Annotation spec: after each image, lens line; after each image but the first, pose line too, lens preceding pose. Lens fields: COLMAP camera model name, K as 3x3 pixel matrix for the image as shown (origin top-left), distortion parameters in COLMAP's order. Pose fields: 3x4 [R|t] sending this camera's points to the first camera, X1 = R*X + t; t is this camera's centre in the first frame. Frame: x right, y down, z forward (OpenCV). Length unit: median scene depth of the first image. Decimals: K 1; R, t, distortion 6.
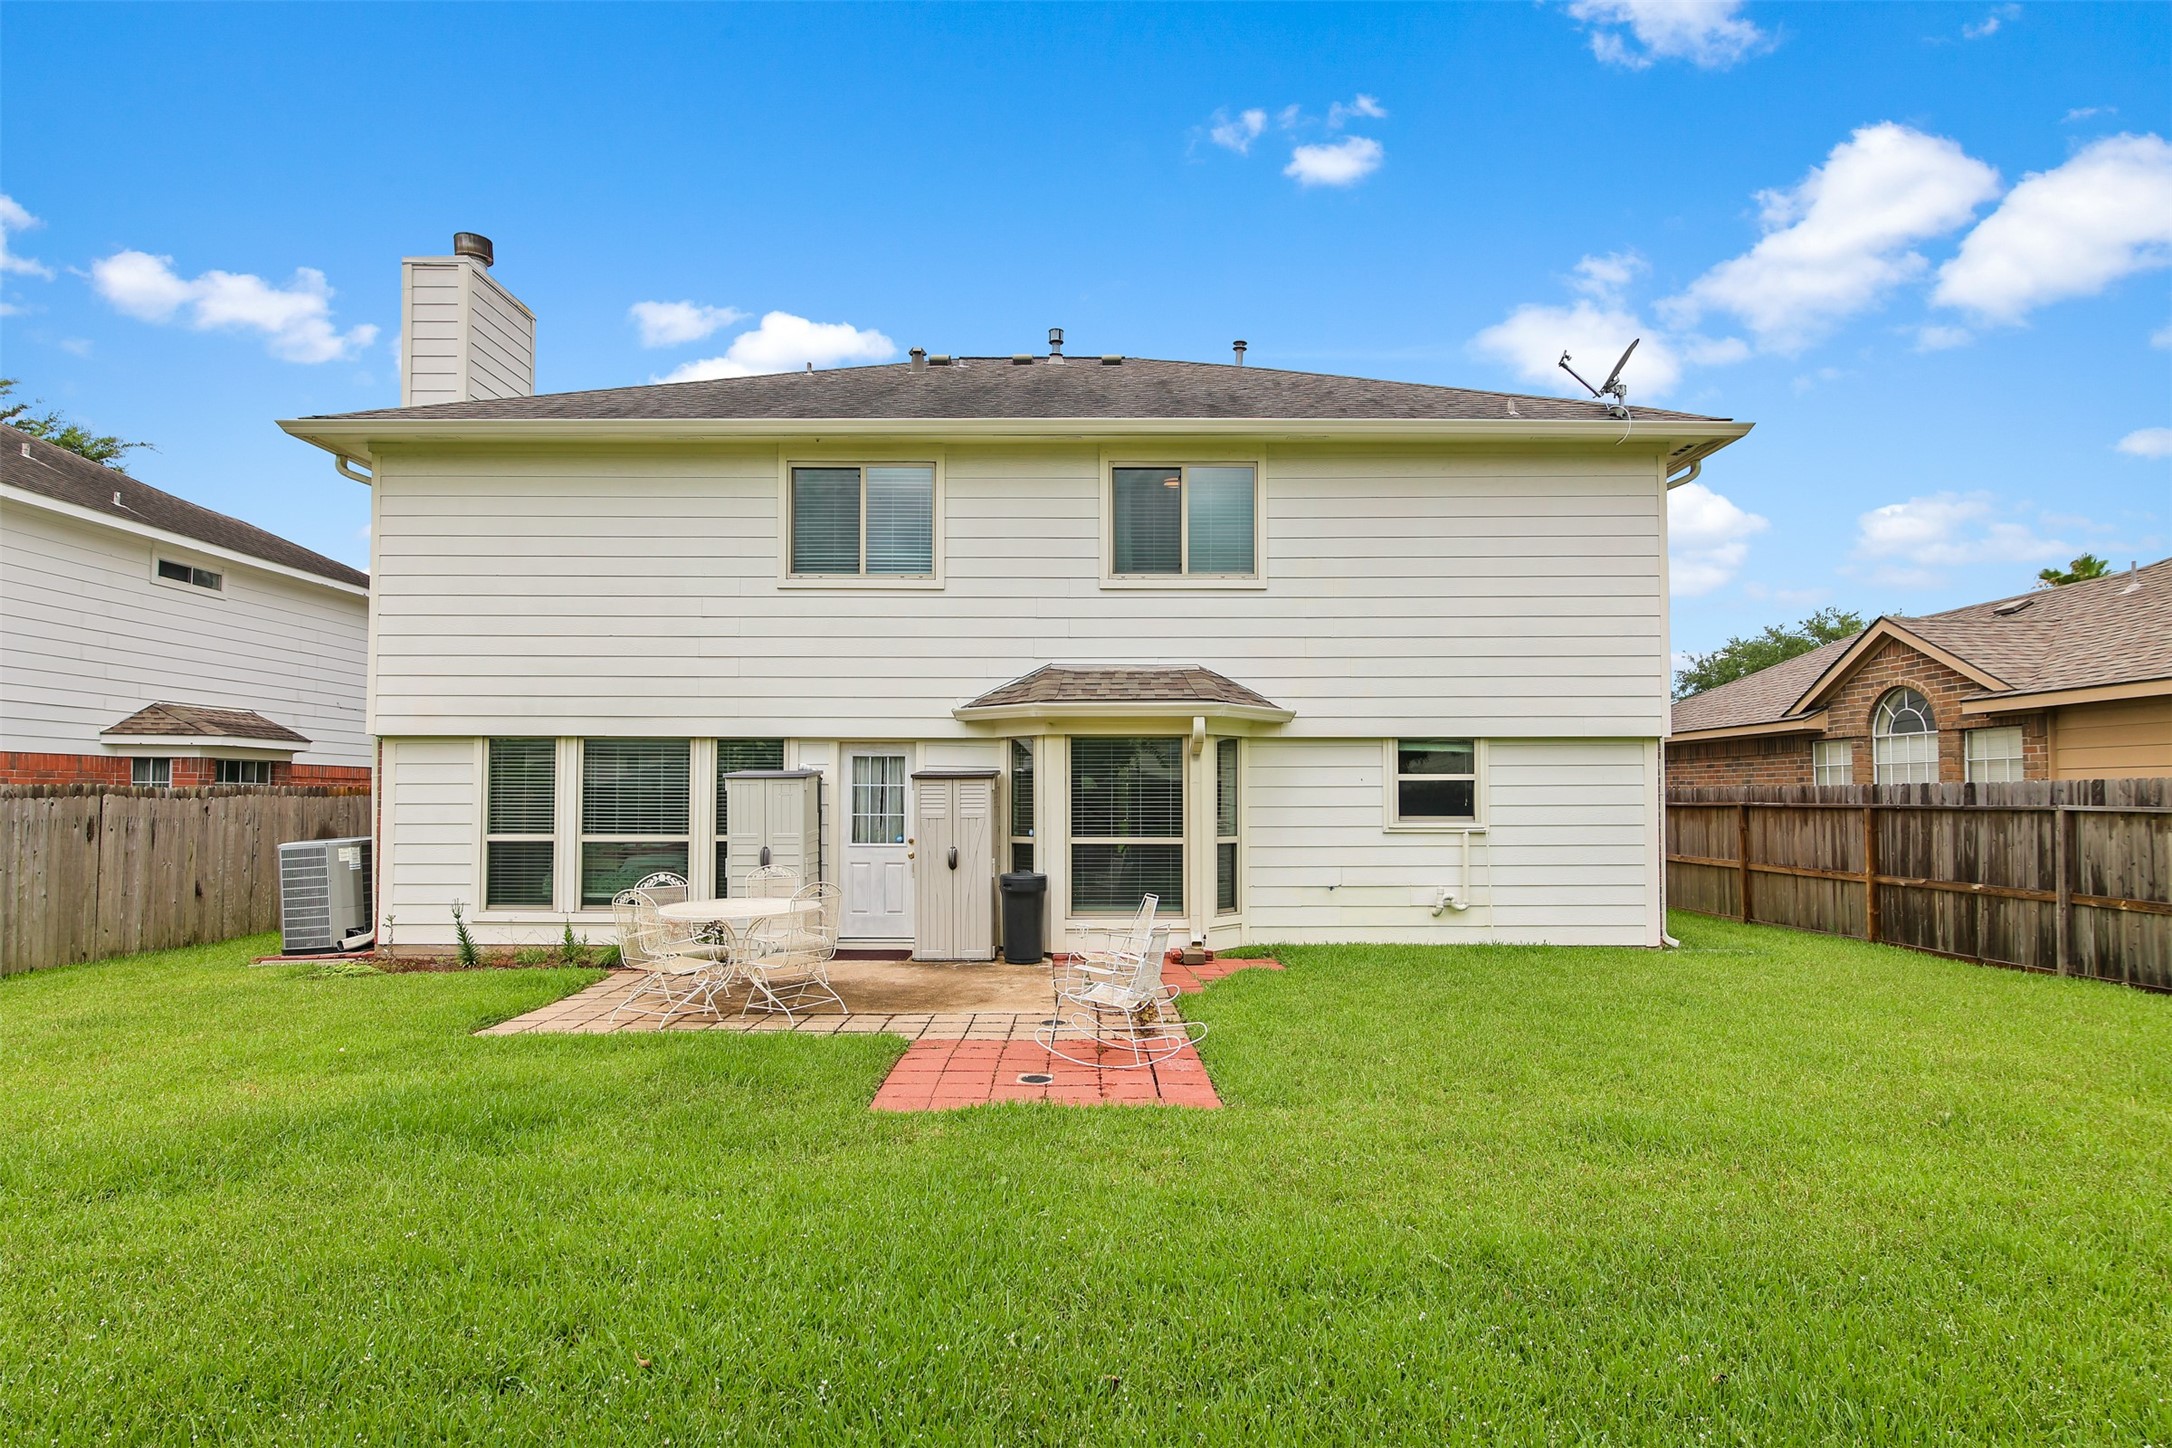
lens RADIAL K [[1137.2, 0, 1095.1], [0, 1137.2, 794.4], [0, 0, 1]] dist [0.011202, 0.000827]
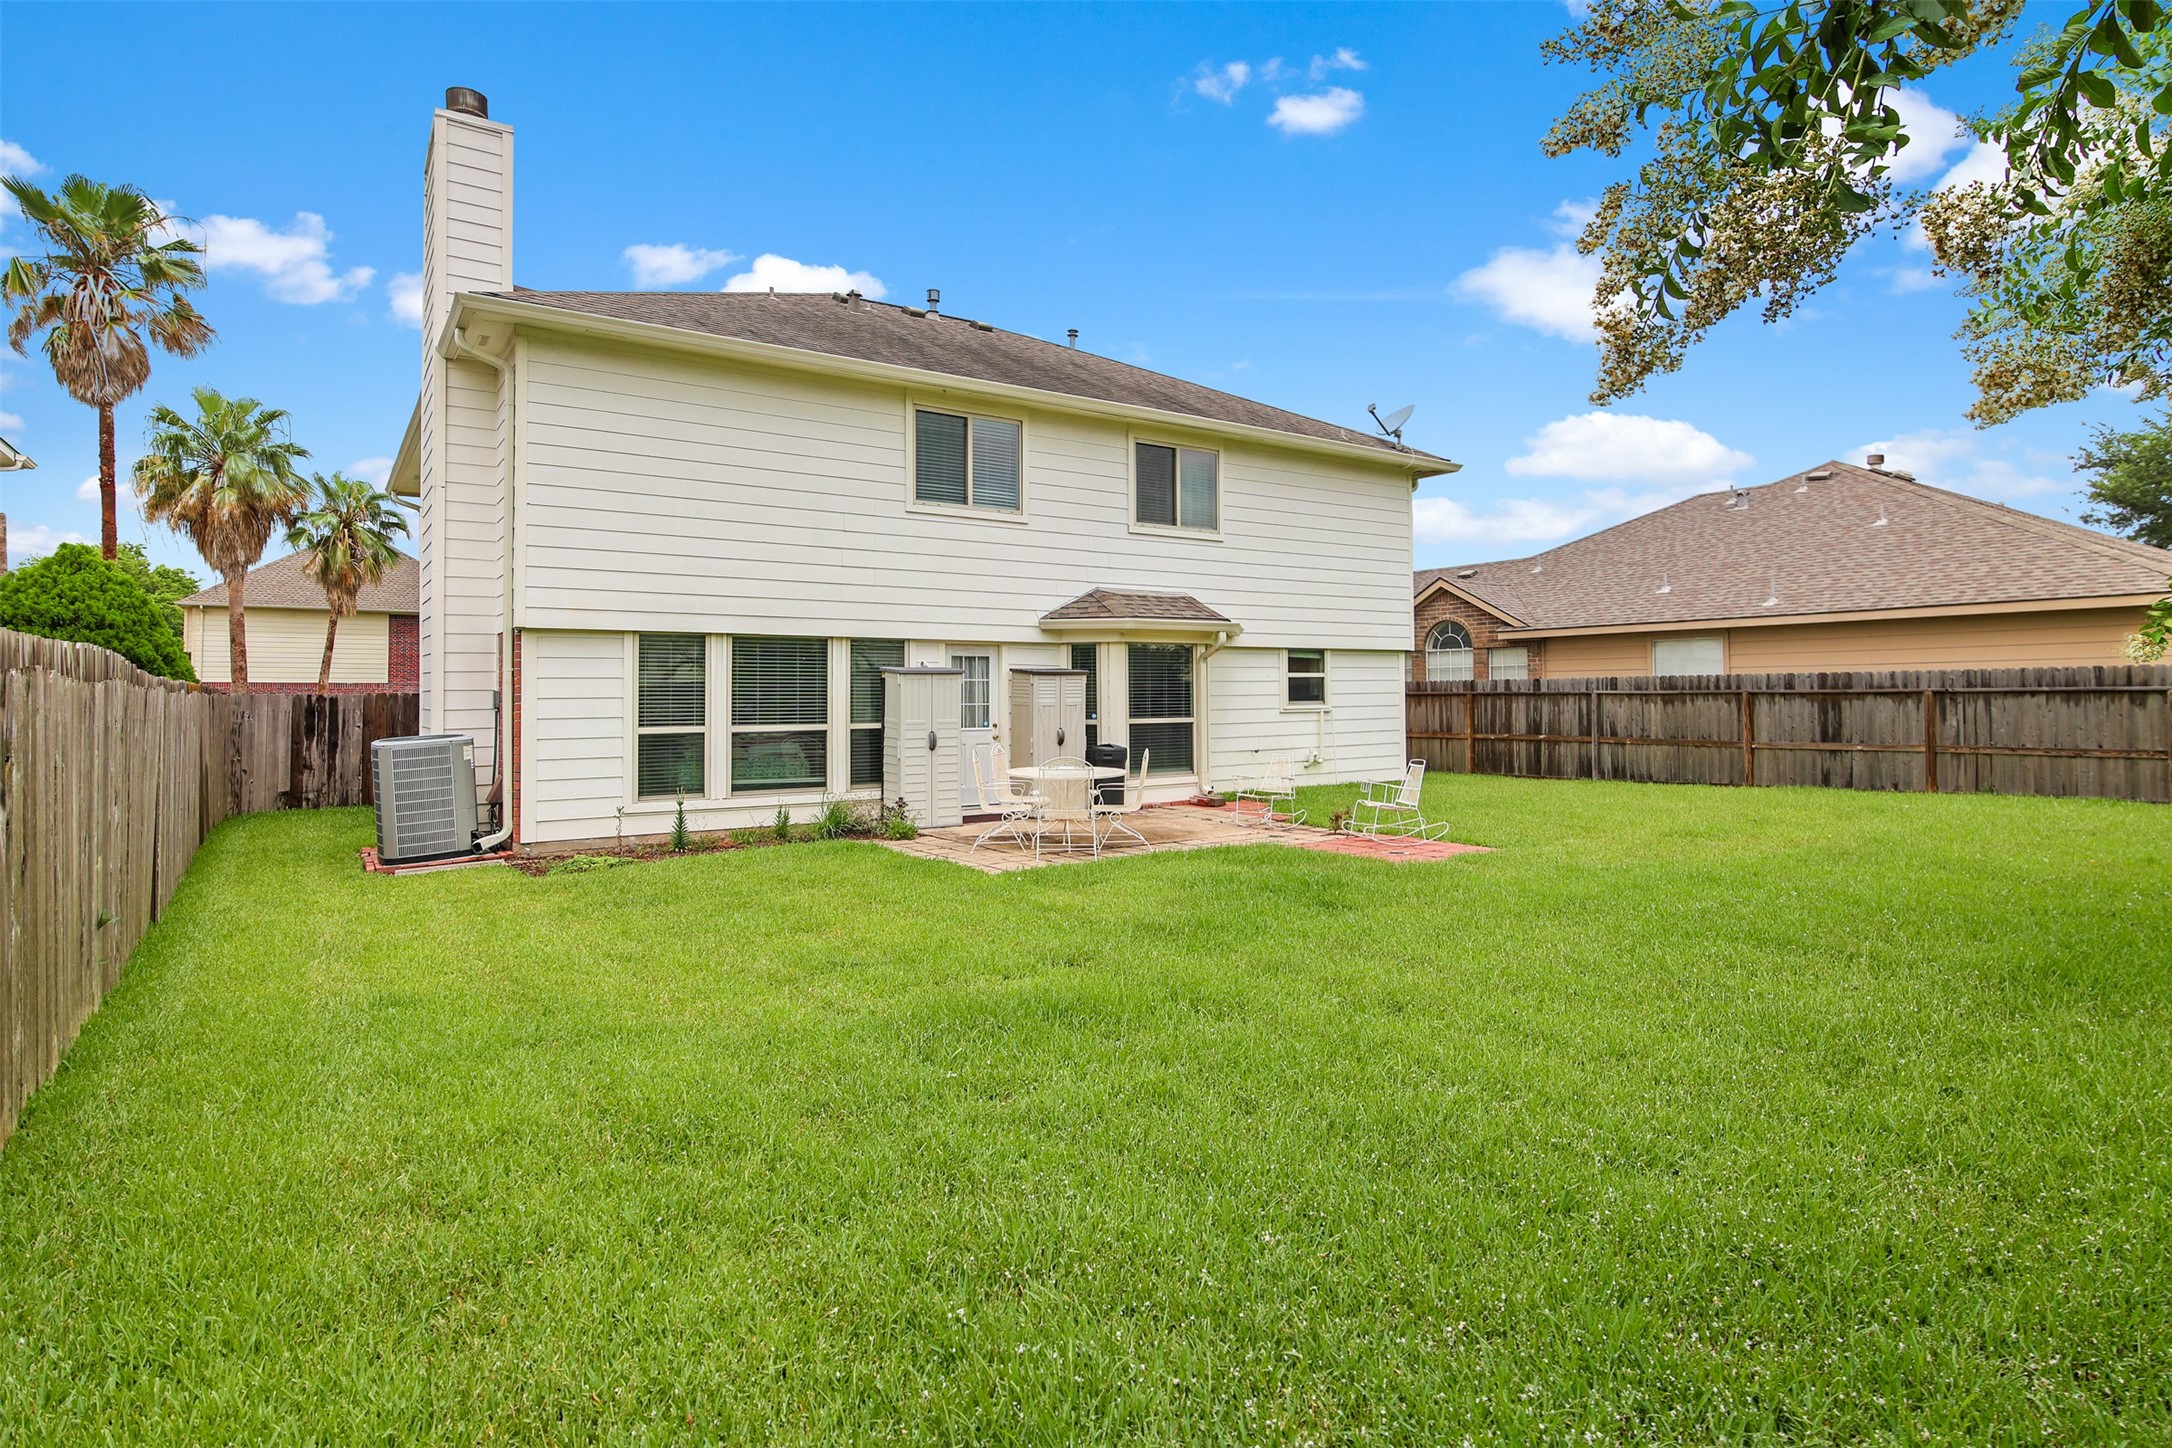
lens RADIAL K [[1137.2, 0, 1084.1], [0, 1137.2, 702.9], [0, 0, 1]] dist [0.011202, 0.000827]
pose [[0.823695, -0.010426, 0.566937, -0.791606], [0.004878, 0.999924, 0.011302, 0.003374], [-0.567012, -0.006544, 0.823683, -0.068523]]
